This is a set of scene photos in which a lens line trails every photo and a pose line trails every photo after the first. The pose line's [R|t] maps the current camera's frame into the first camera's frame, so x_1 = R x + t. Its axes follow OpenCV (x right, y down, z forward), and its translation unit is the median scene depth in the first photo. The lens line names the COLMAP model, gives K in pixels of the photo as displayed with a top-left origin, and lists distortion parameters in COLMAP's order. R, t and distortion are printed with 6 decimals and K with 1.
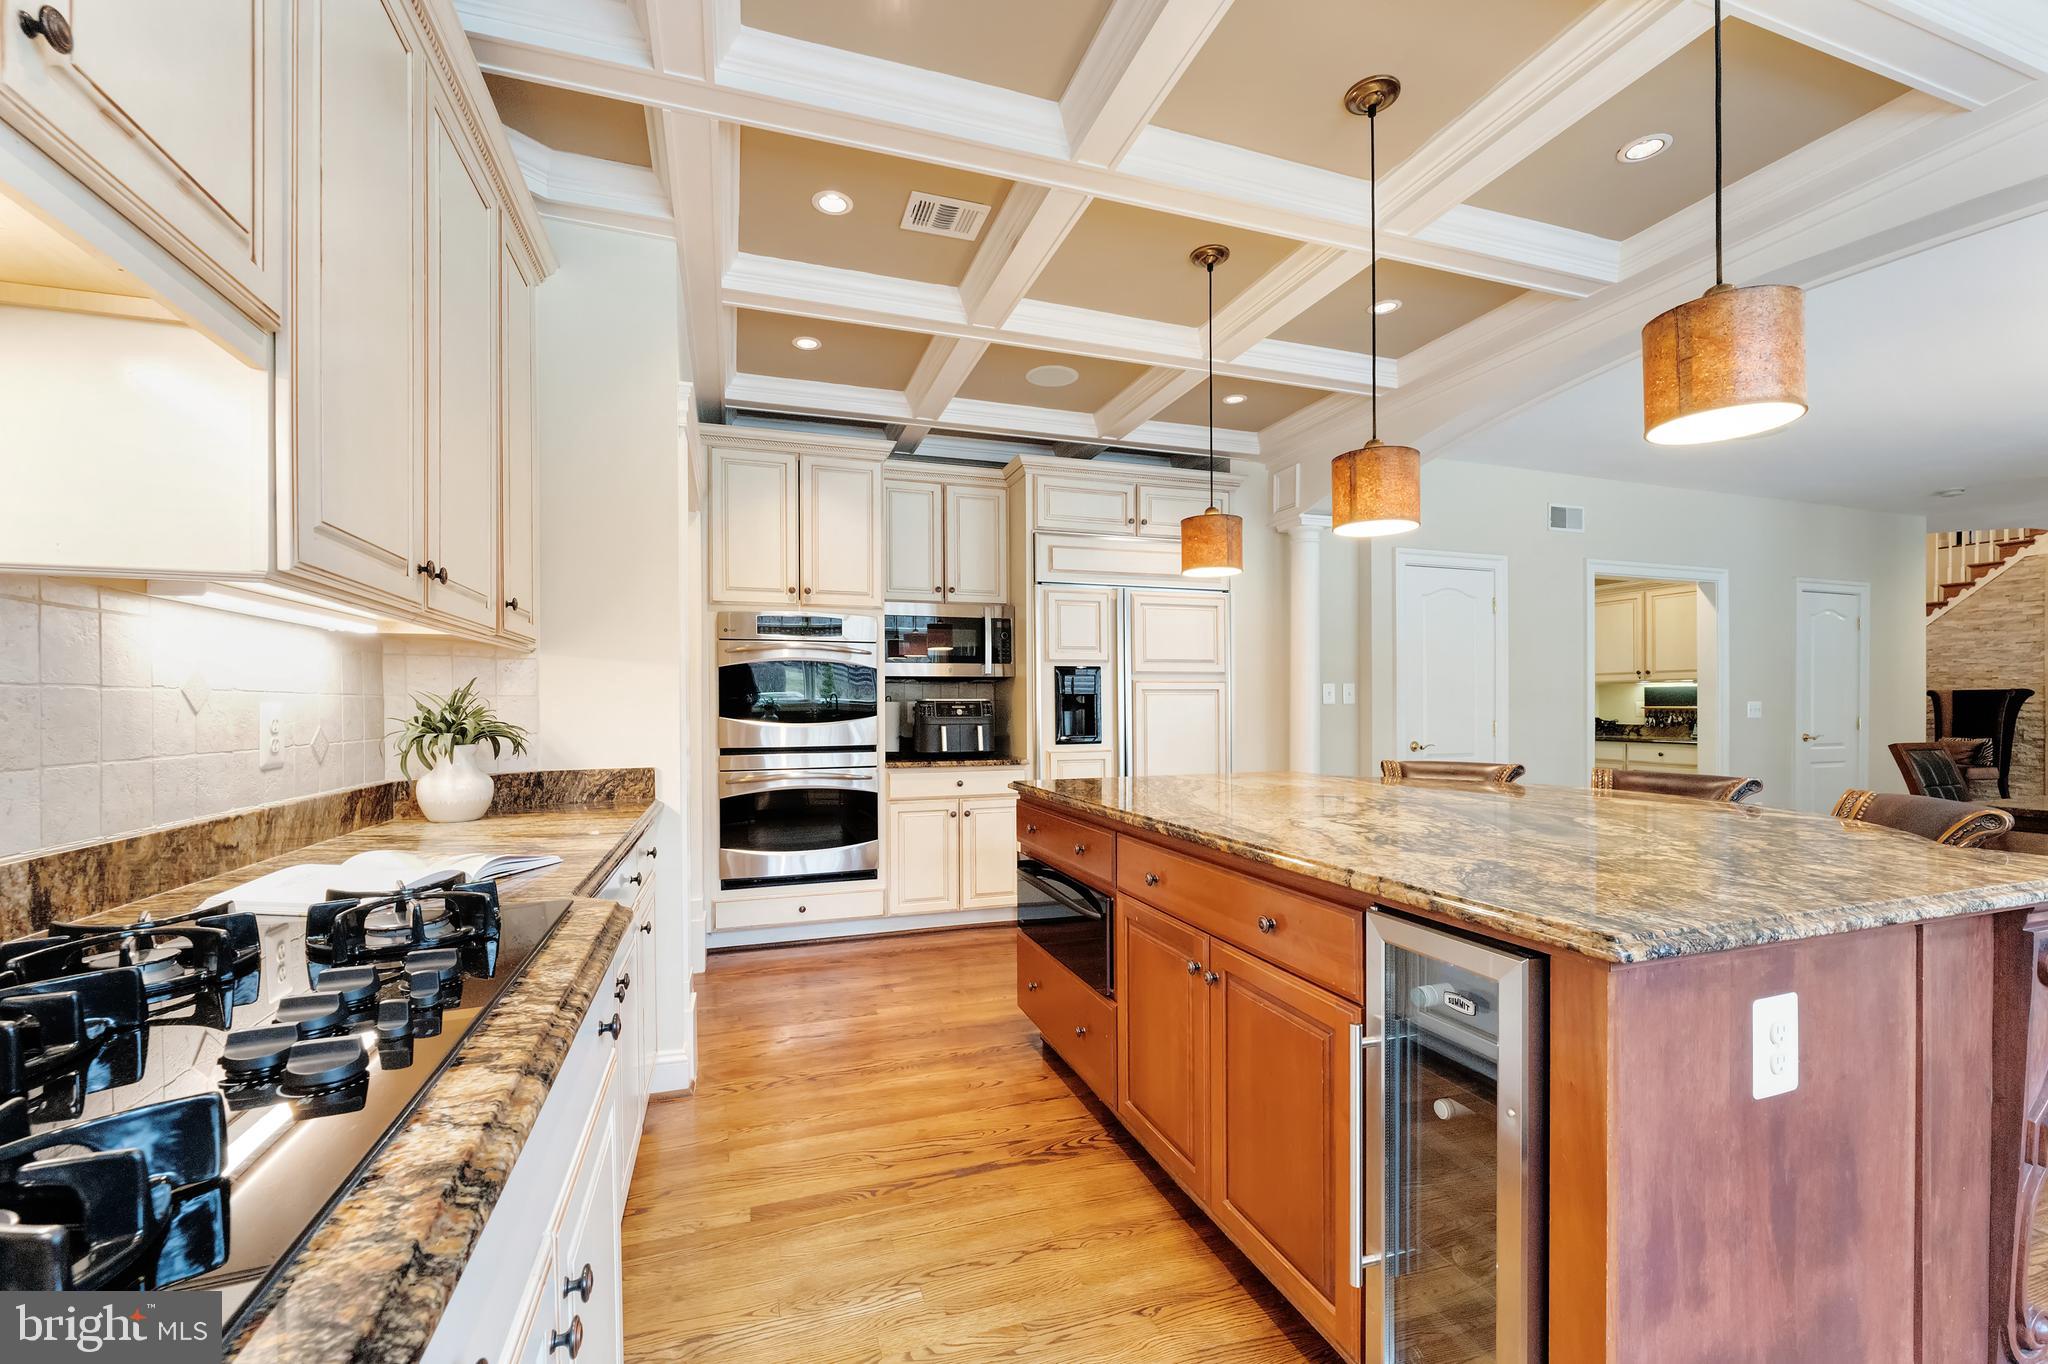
lens RADIAL K [[838.7, 0, 1014.7], [0, 838.7, 708.0], [0, 0, 1]] dist [-0.000211, -0.000013]
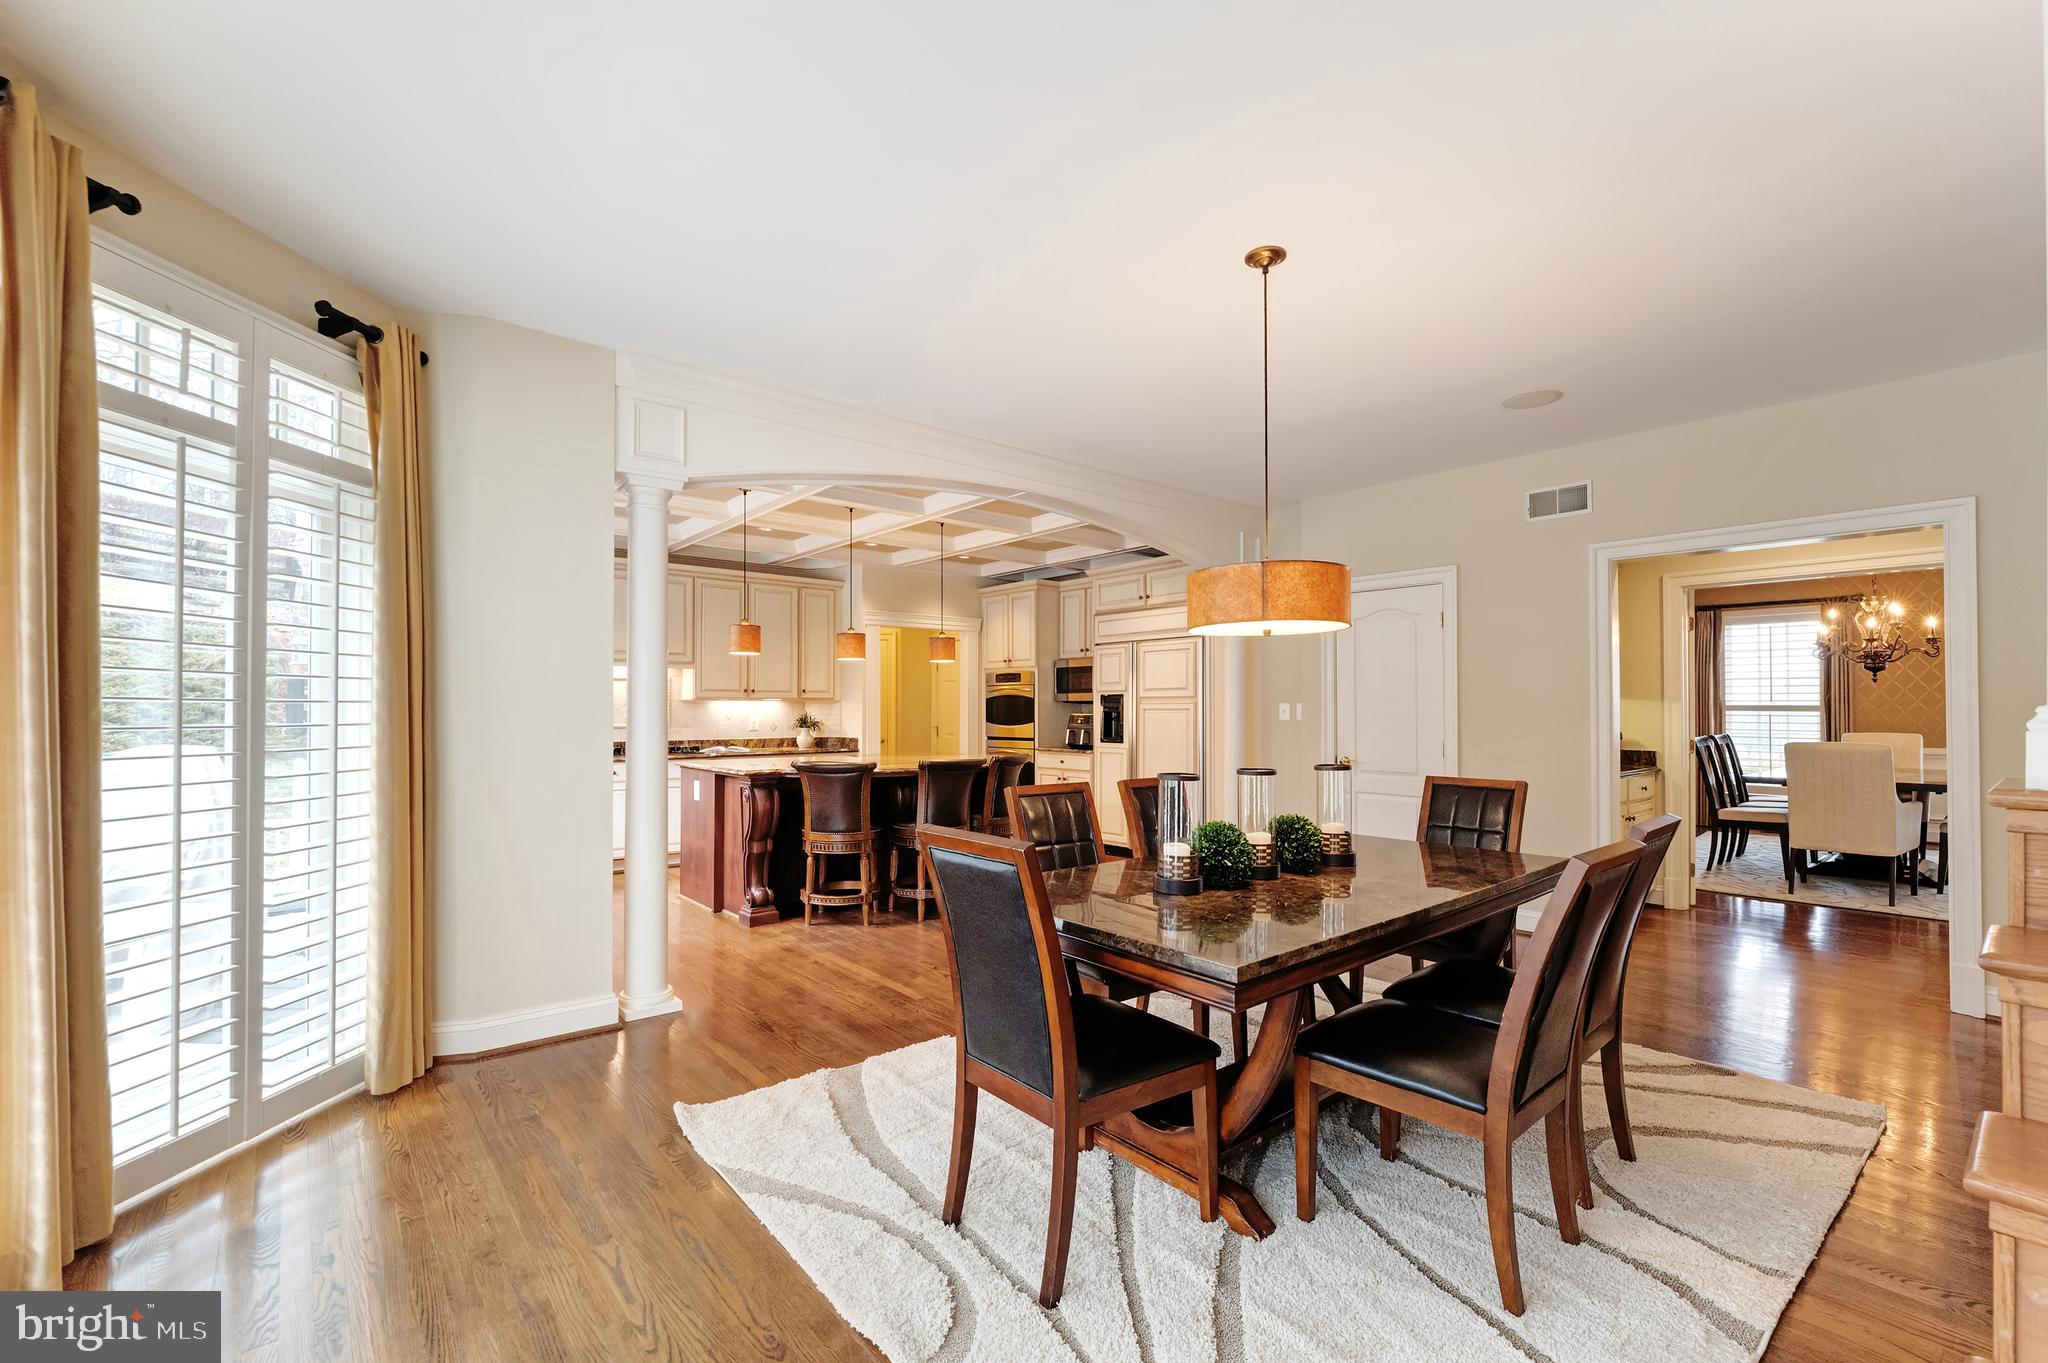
lens RADIAL K [[829.6, 0, 954.2], [0, 829.6, 700.0], [0, 0, 1]] dist [-0.000235, -0.000002]
pose [[0.325340, -0.006448, -0.945575, 1.626303], [-0.001467, 0.999972, -0.007323, -0.029330], [0.945596, 0.003770, 0.325322, 0.217293]]
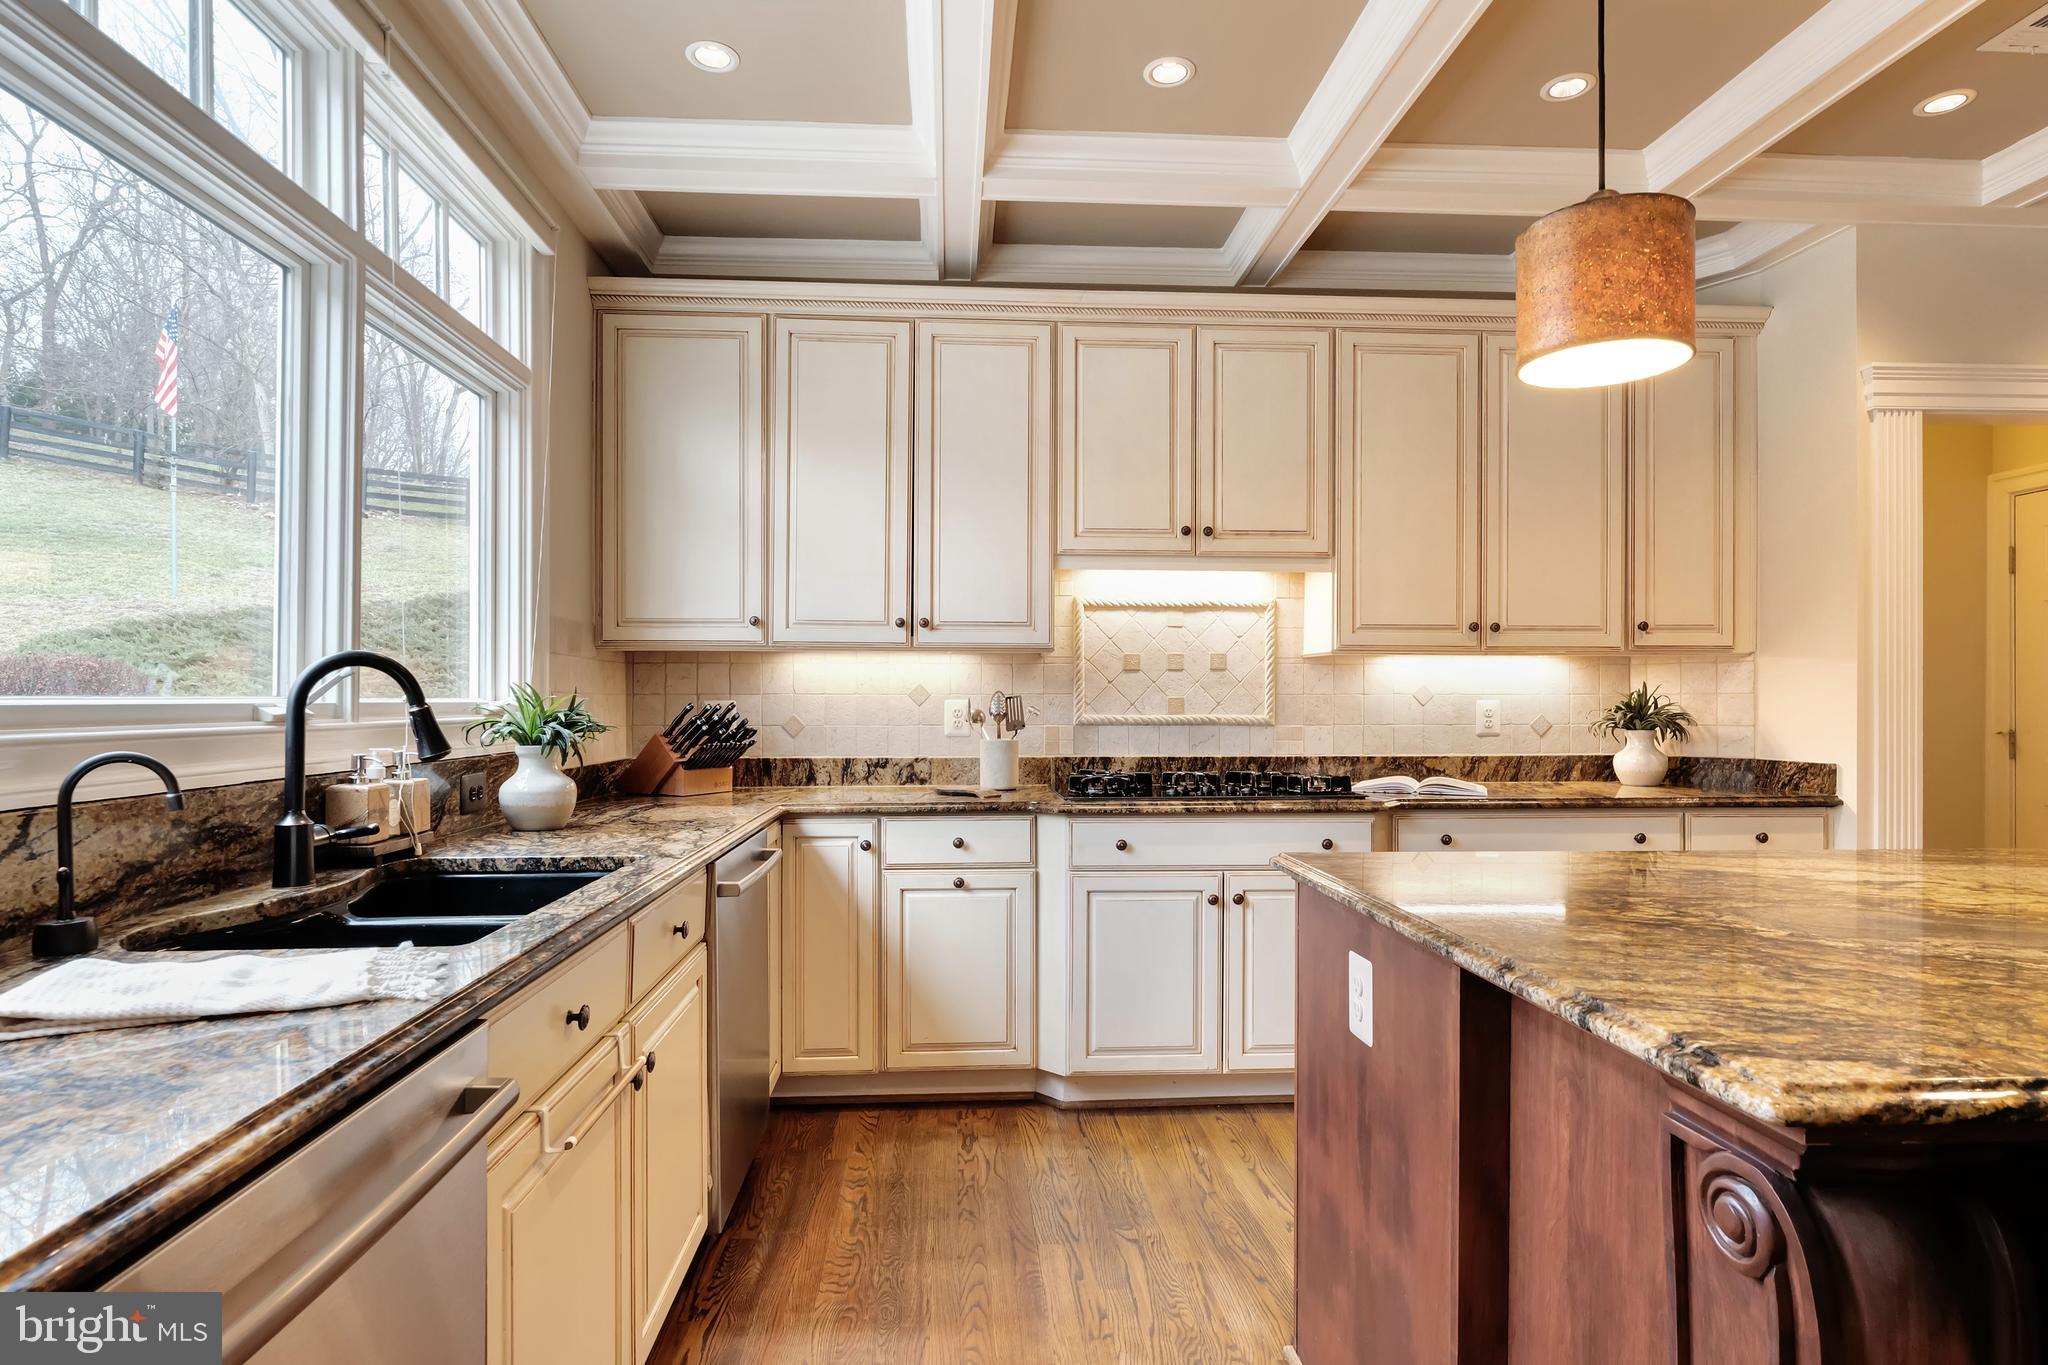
lens RADIAL K [[1027.2, 0, 1024.0], [0, 1027.2, 682.5], [0, 0, 1]] dist [-0.001548, -0.000304]
pose [[-0.253849, -0.011172, -0.967179, 0.636165], [-0.001348, 0.999936, -0.011196, -0.007527], [0.967243, -0.001539, -0.253848, 0.236044]]
